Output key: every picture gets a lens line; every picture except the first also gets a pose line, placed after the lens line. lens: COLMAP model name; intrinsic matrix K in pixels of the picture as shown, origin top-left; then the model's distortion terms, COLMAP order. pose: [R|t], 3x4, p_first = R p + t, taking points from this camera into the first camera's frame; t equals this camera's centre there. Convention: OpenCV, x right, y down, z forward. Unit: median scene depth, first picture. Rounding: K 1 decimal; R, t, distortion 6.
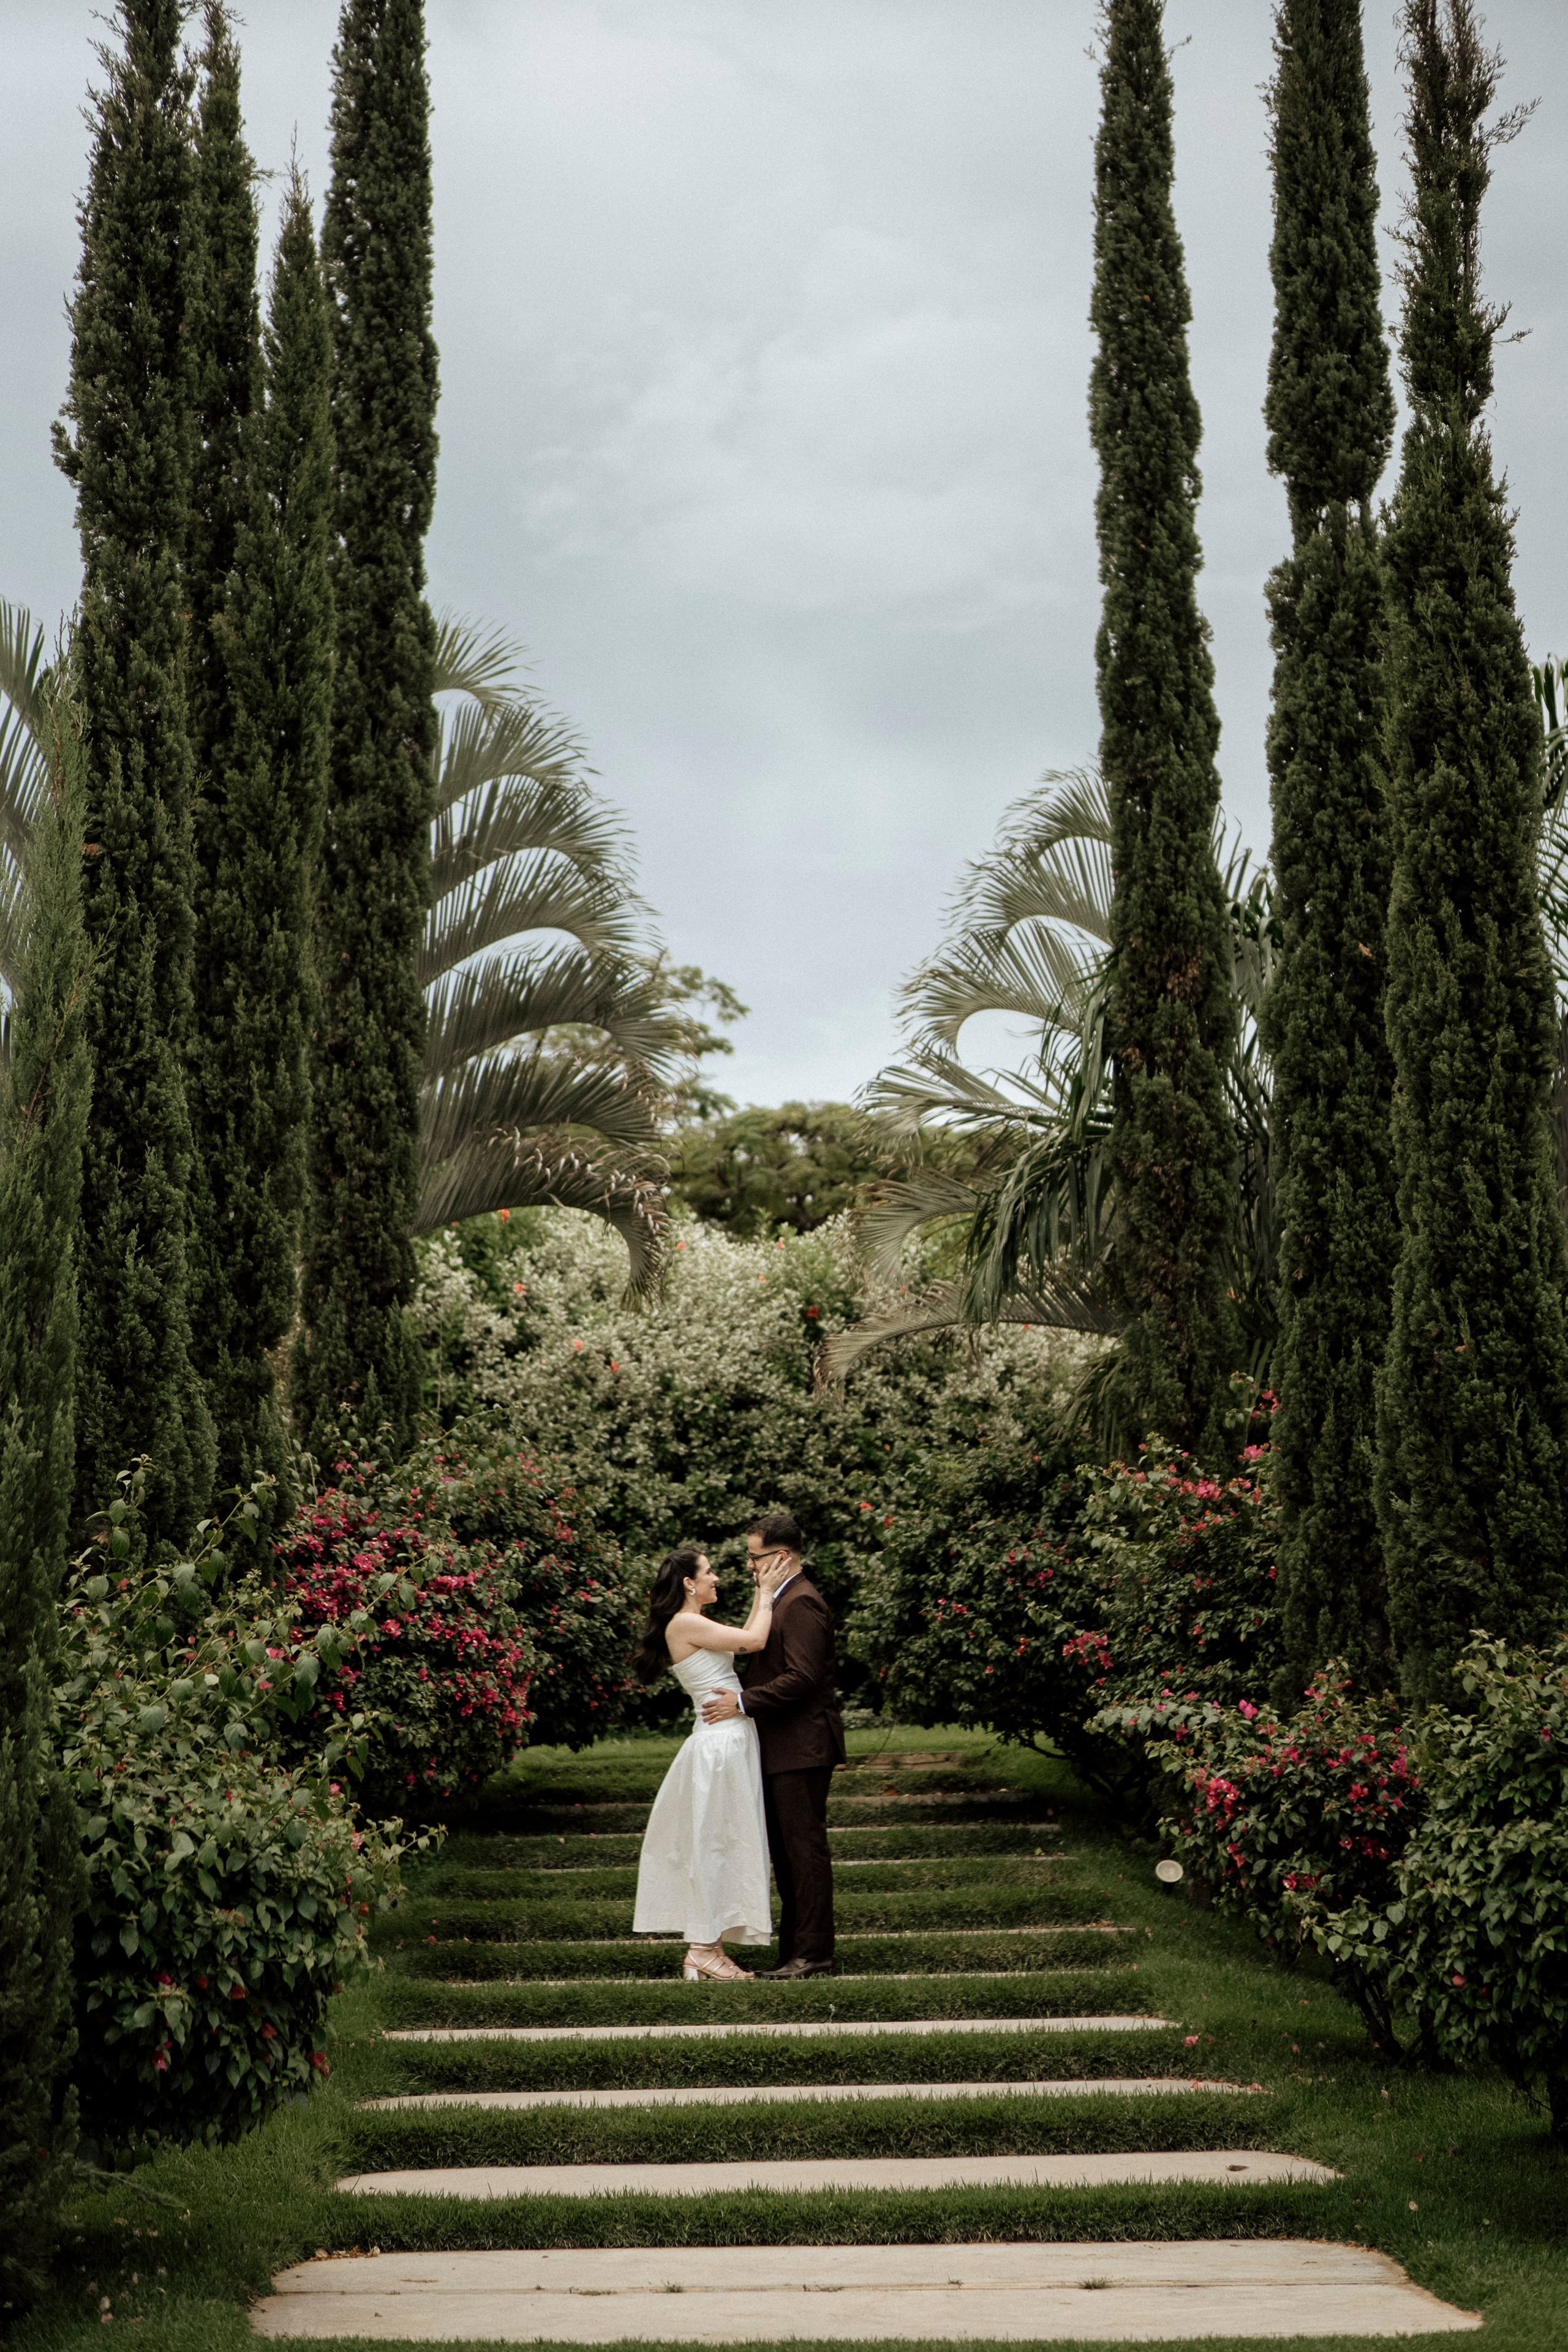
lens RADIAL K [[3339.0, 0, 770.3], [0, 3339.0, 1180.6], [0, 0, 1]] dist [0.023131, 0.000000]
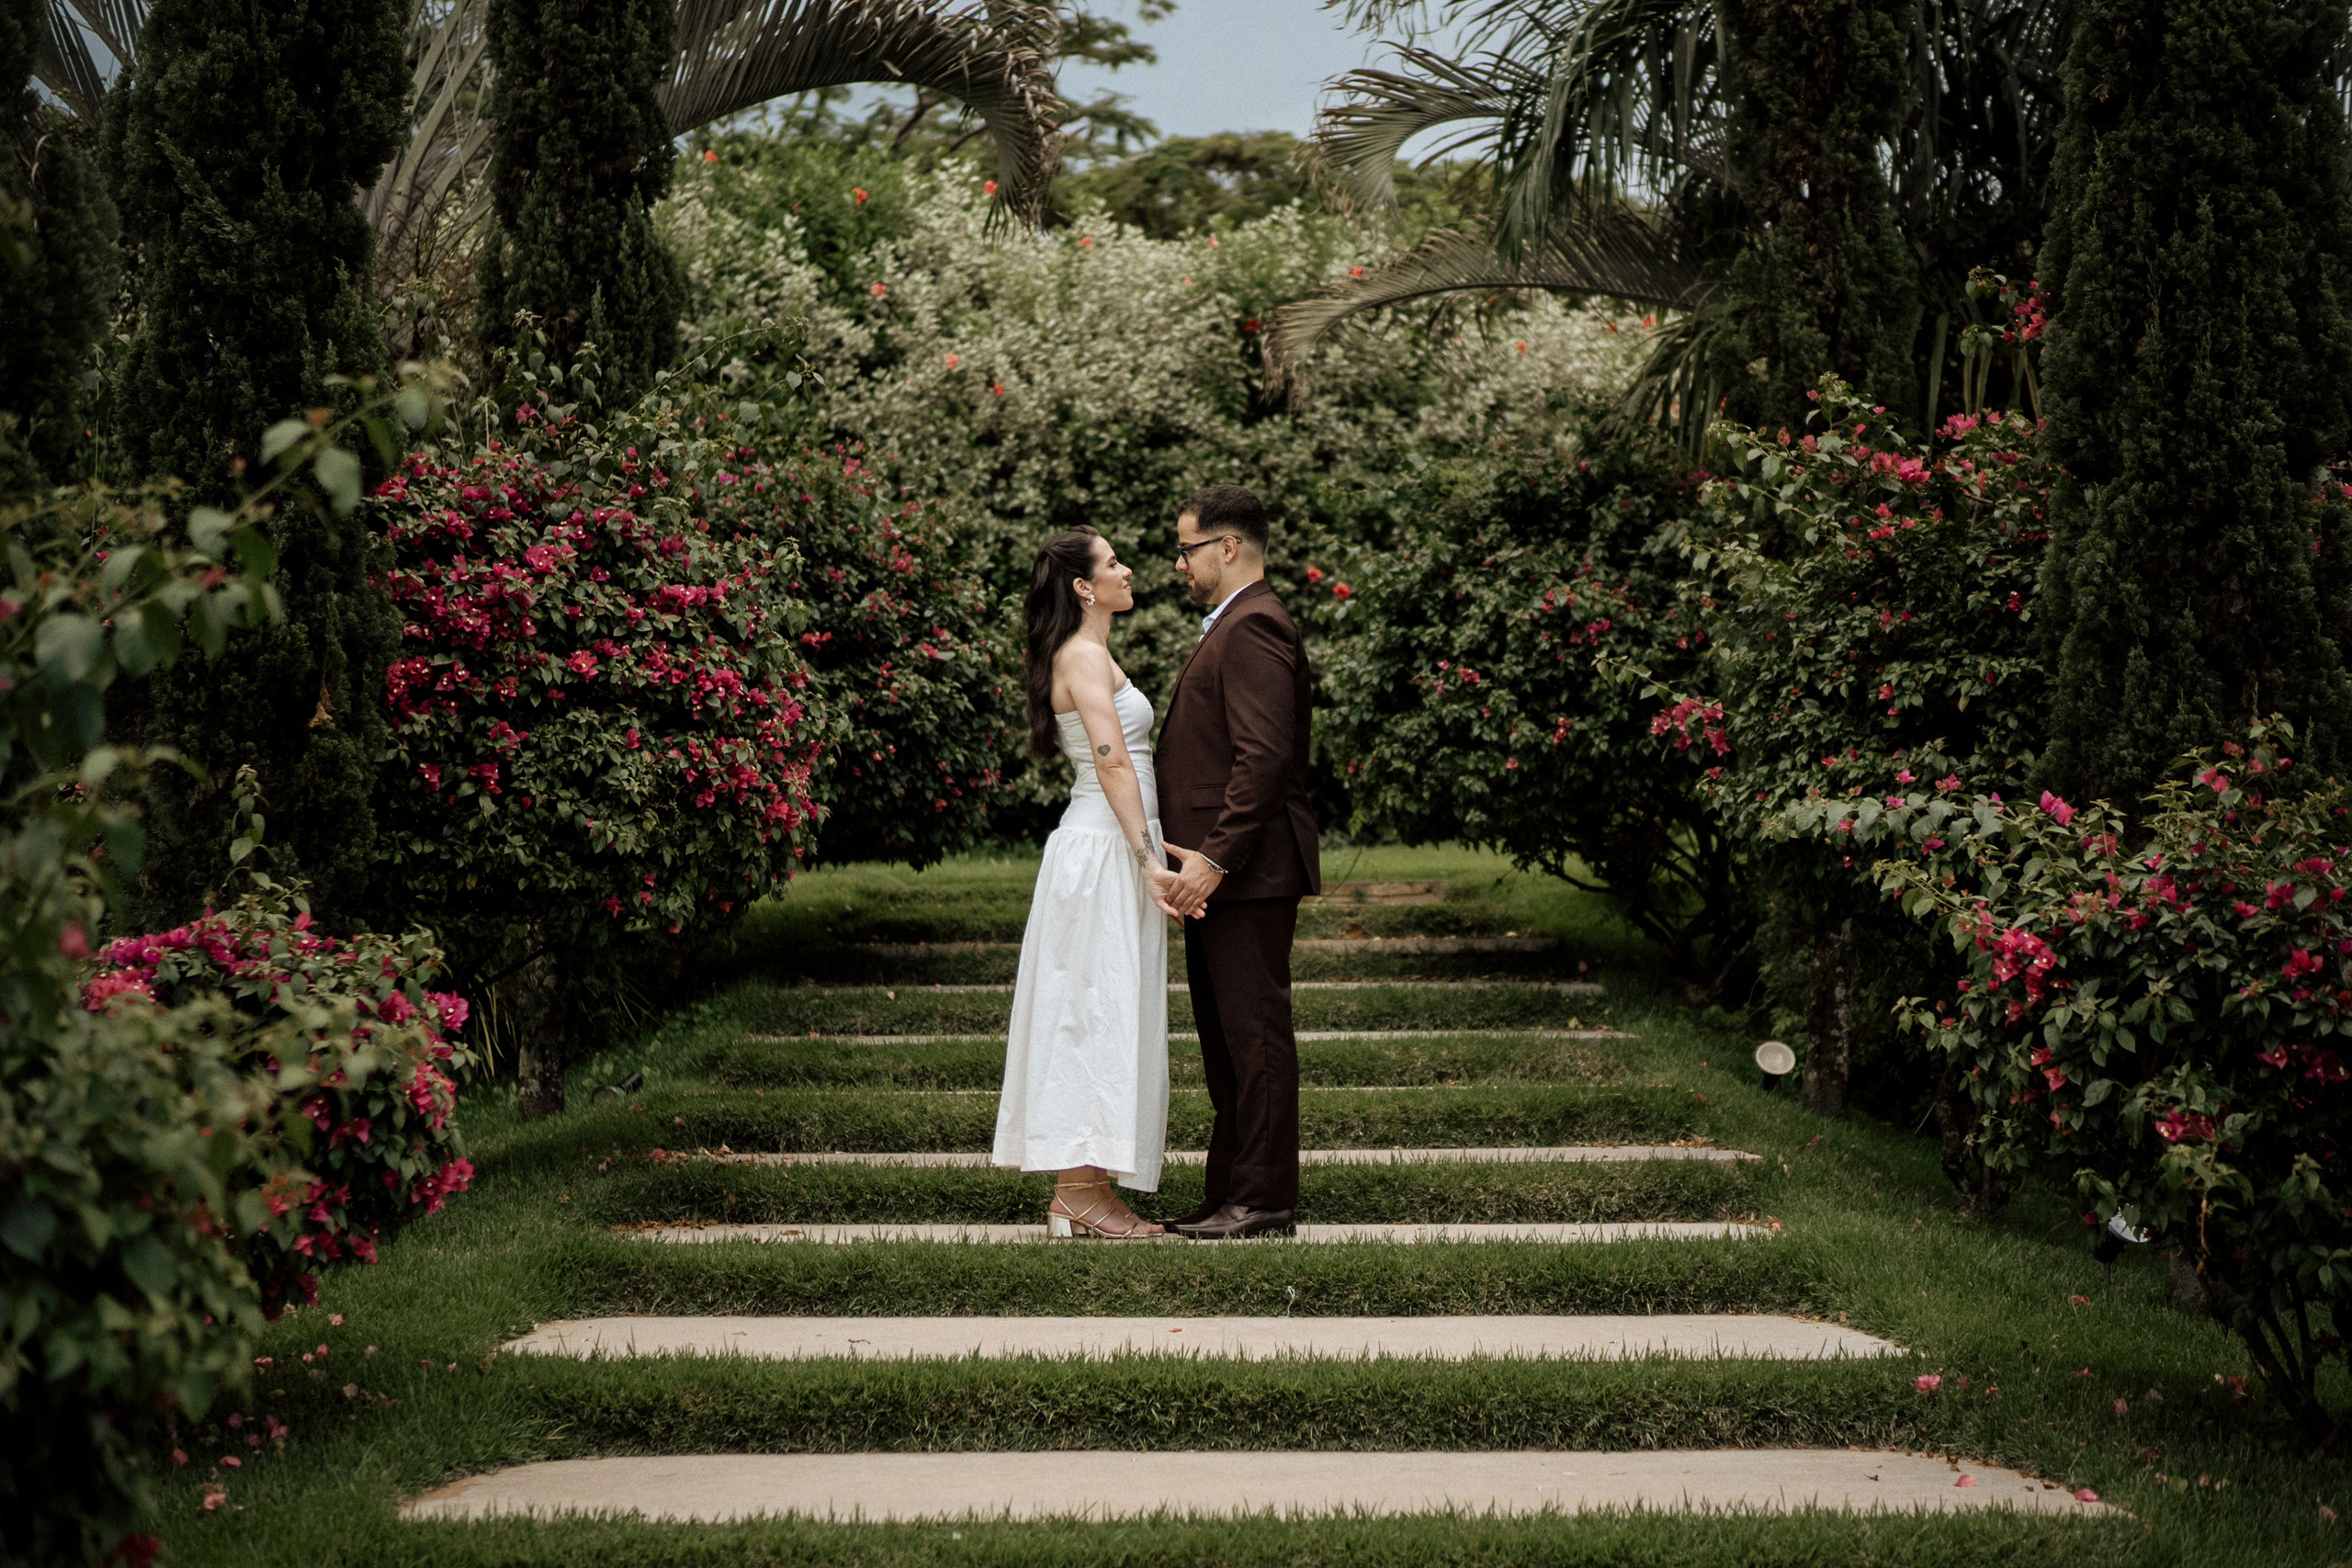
lens RADIAL K [[3338.7, 0, 1199.6], [0, 3338.7, 746.4], [0, 0, 1]] dist [0.023131, 0.000000]
pose [[0.999829, 0.017966, 0.004311, -0.002154], [-0.018371, 0.991519, 0.128656, 0.065638], [-0.001963, -0.128713, 0.991680, 0.374665]]
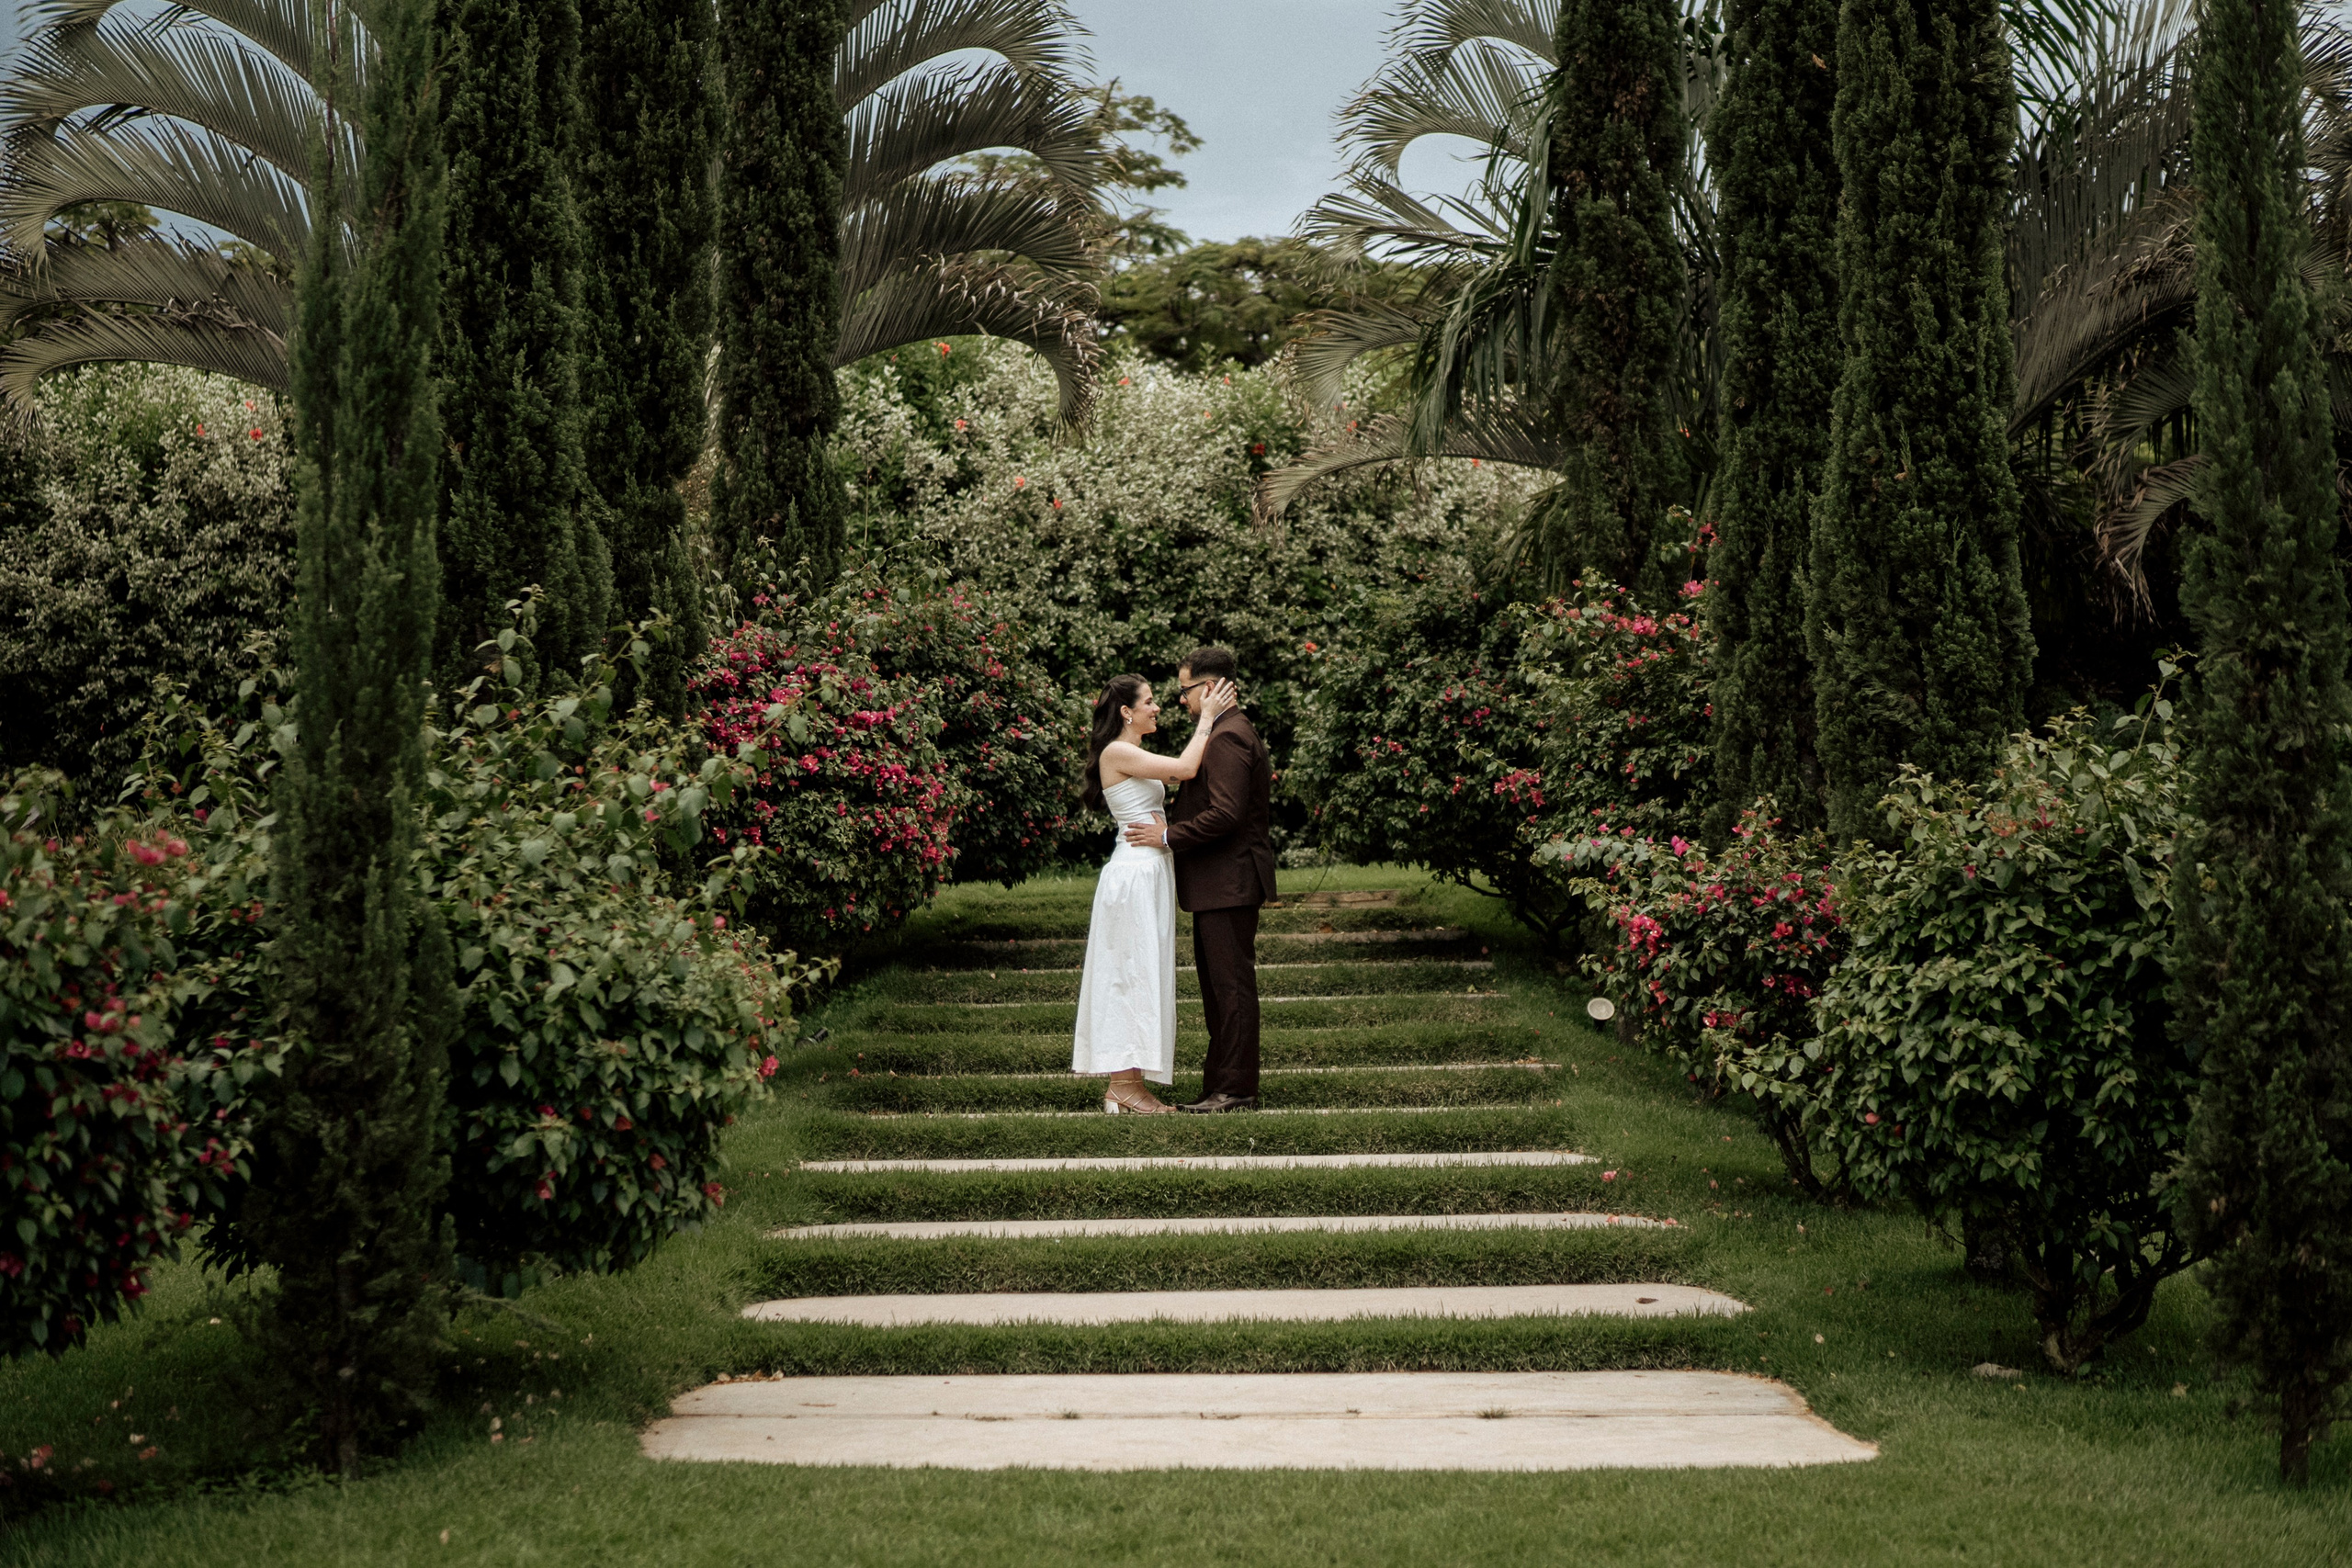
lens RADIAL K [[3338.7, 0, 1171.5], [0, 3338.7, 730.8], [0, 0, 1]] dist [0.023131, 0.000000]
pose [[0.999787, 0.003221, -0.020394, 0.013011], [-0.000732, 0.992669, 0.120864, 0.005347], [0.020634, -0.120823, 0.992460, 0.025063]]
